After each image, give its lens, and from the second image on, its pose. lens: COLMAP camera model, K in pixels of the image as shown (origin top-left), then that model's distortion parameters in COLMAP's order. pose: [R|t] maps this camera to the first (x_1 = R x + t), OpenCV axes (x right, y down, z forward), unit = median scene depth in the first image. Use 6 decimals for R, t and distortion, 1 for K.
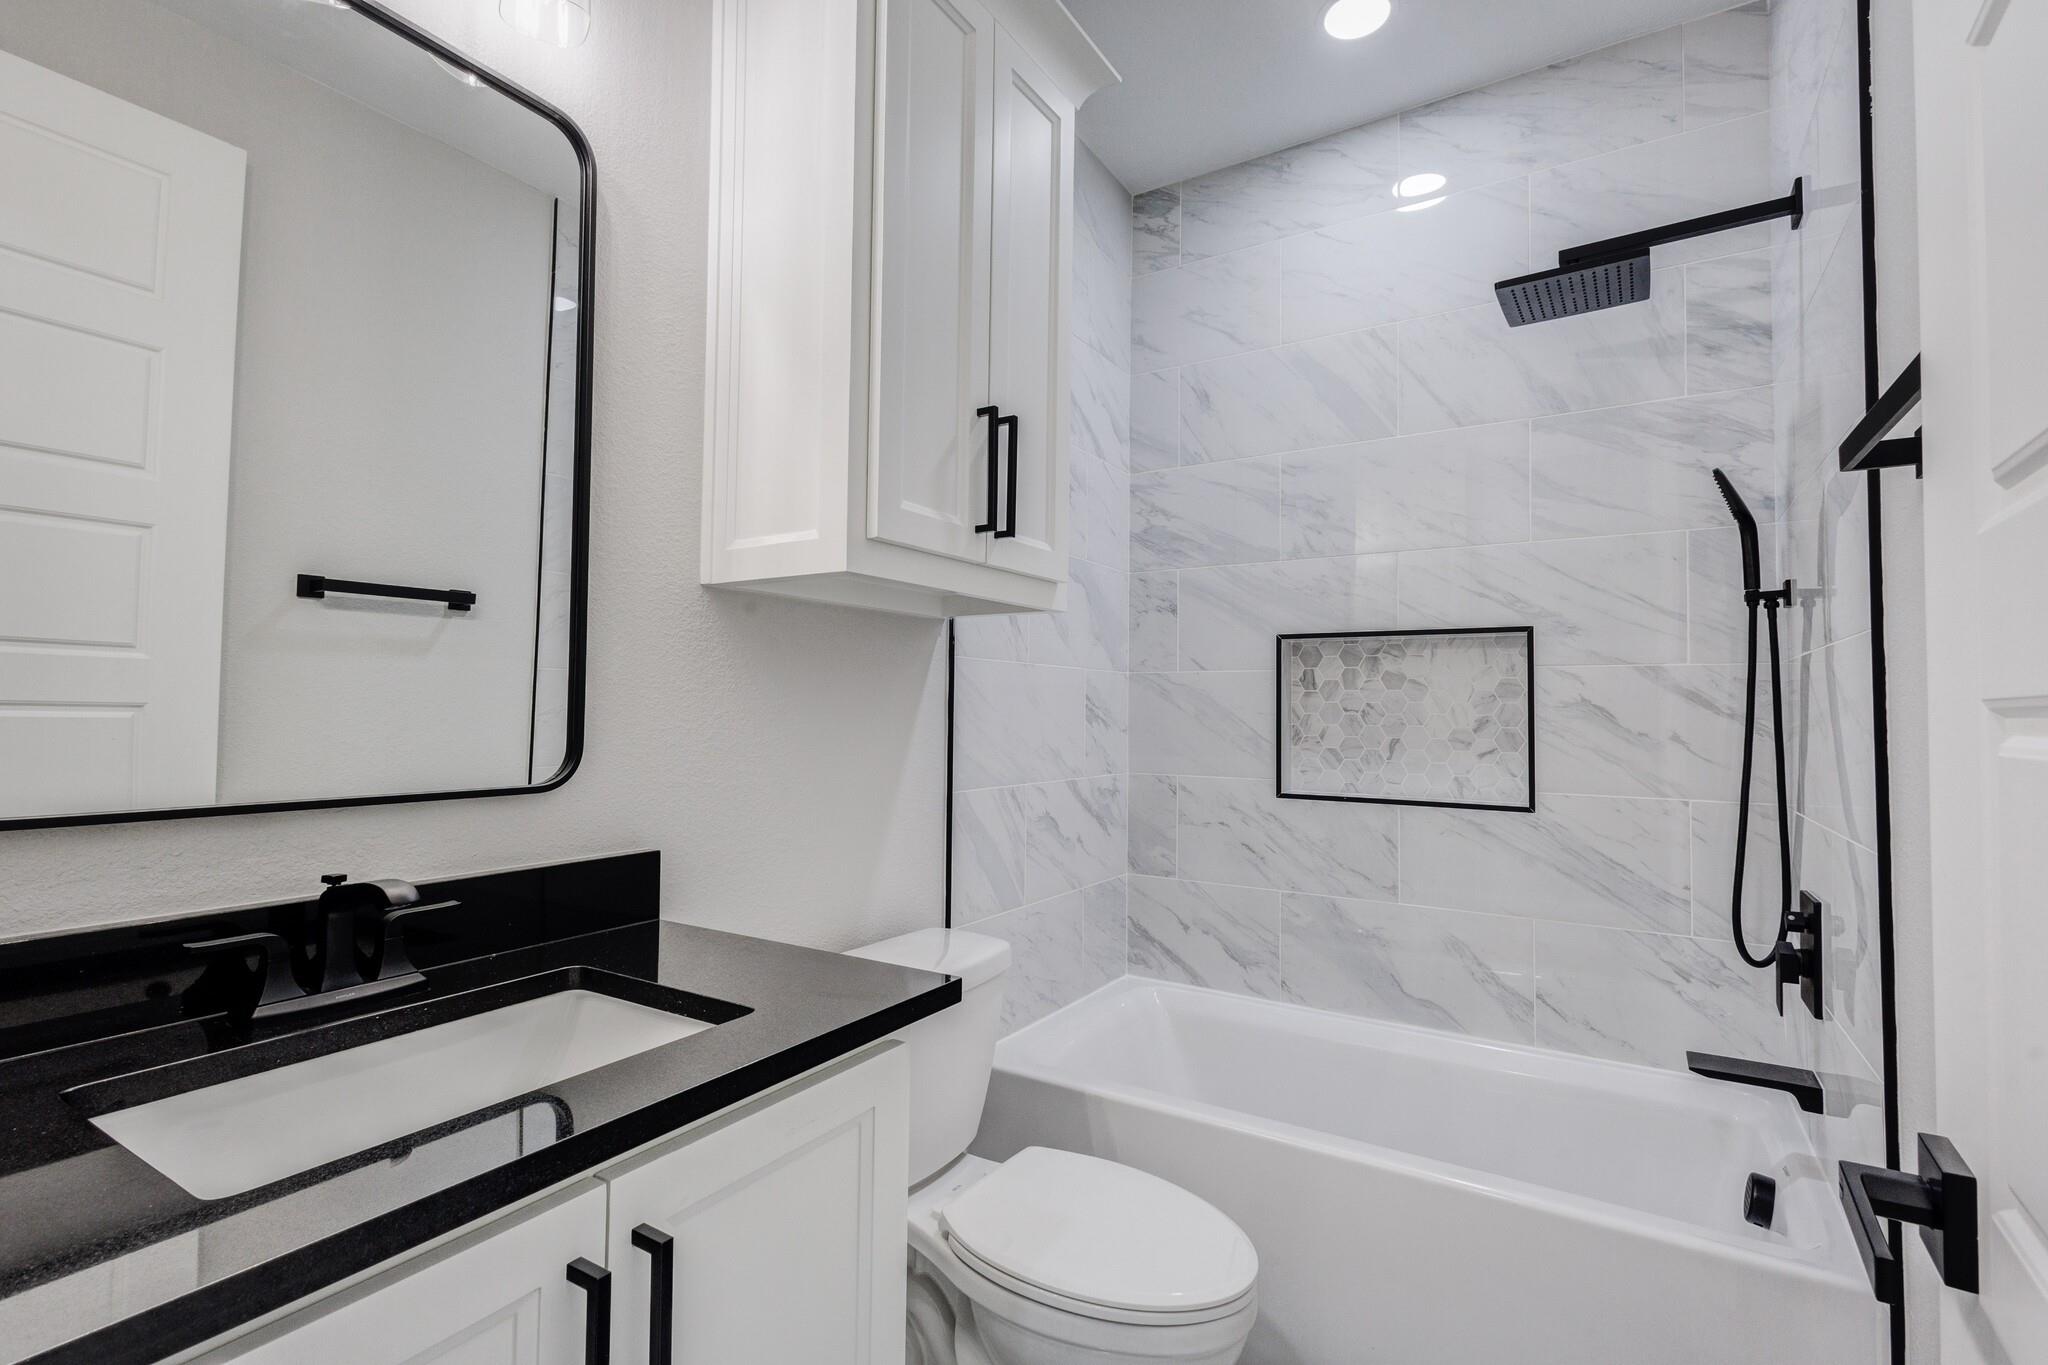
lens RADIAL K [[937.7, 0, 1024.0], [0, 937.7, 682.5], [0, 0, 1]] dist [0.068774, 0.000153]
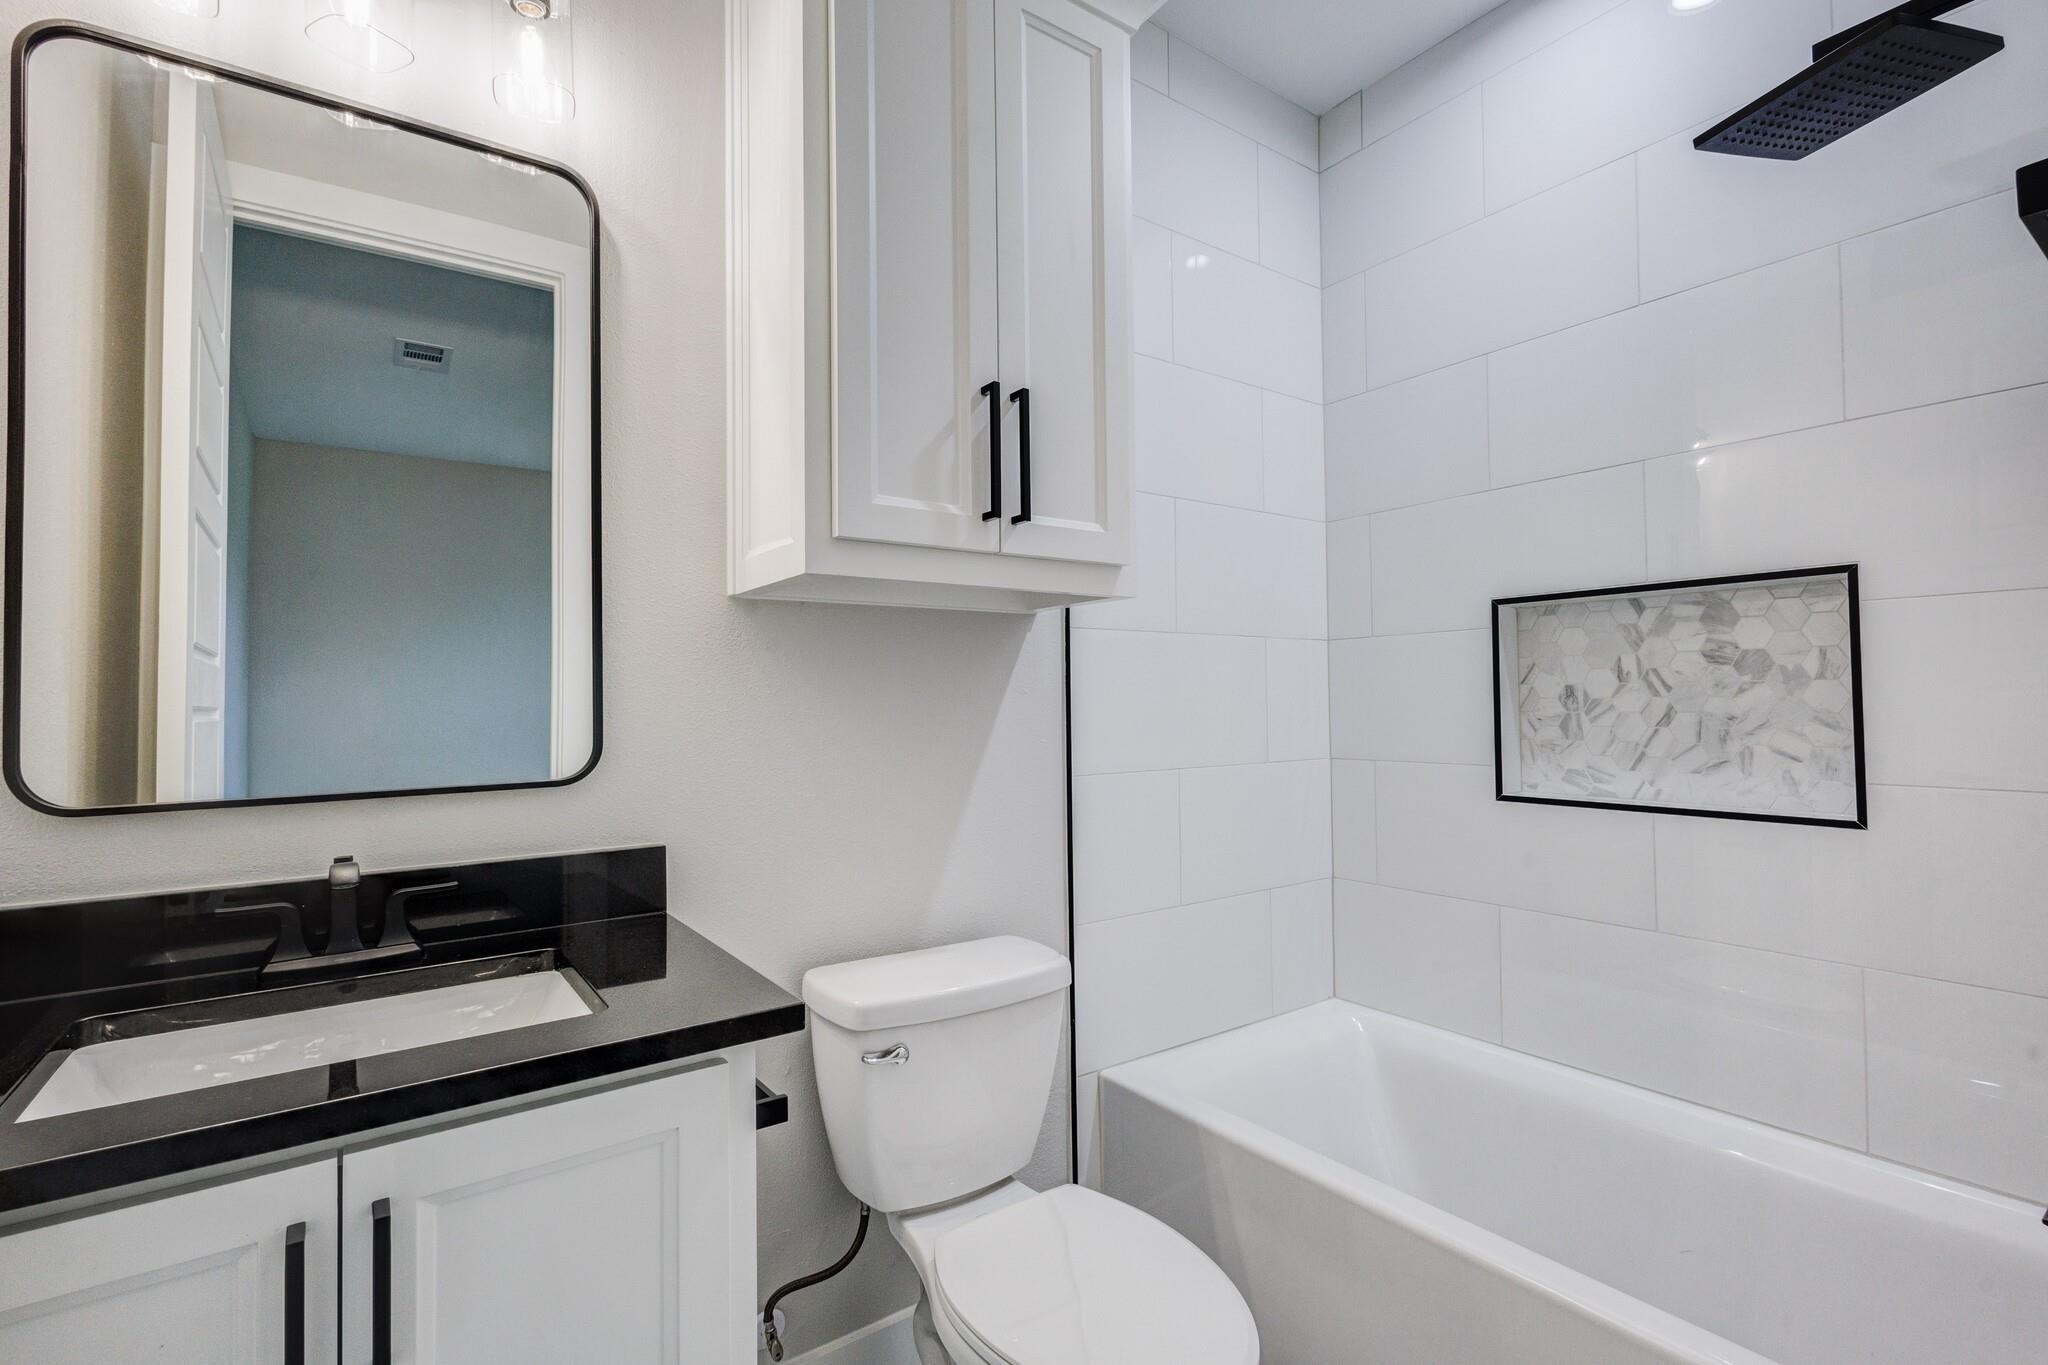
lens RADIAL K [[937.7, 0, 1024.0], [0, 937.7, 682.5], [0, 0, 1]] dist [0.068774, 0.000153]
pose [[0.921040, -0.034183, -0.387965, 0.356896], [0.038275, 0.999263, 0.002824, 0.003841], [0.387583, -0.017450, 0.921670, 0.138001]]
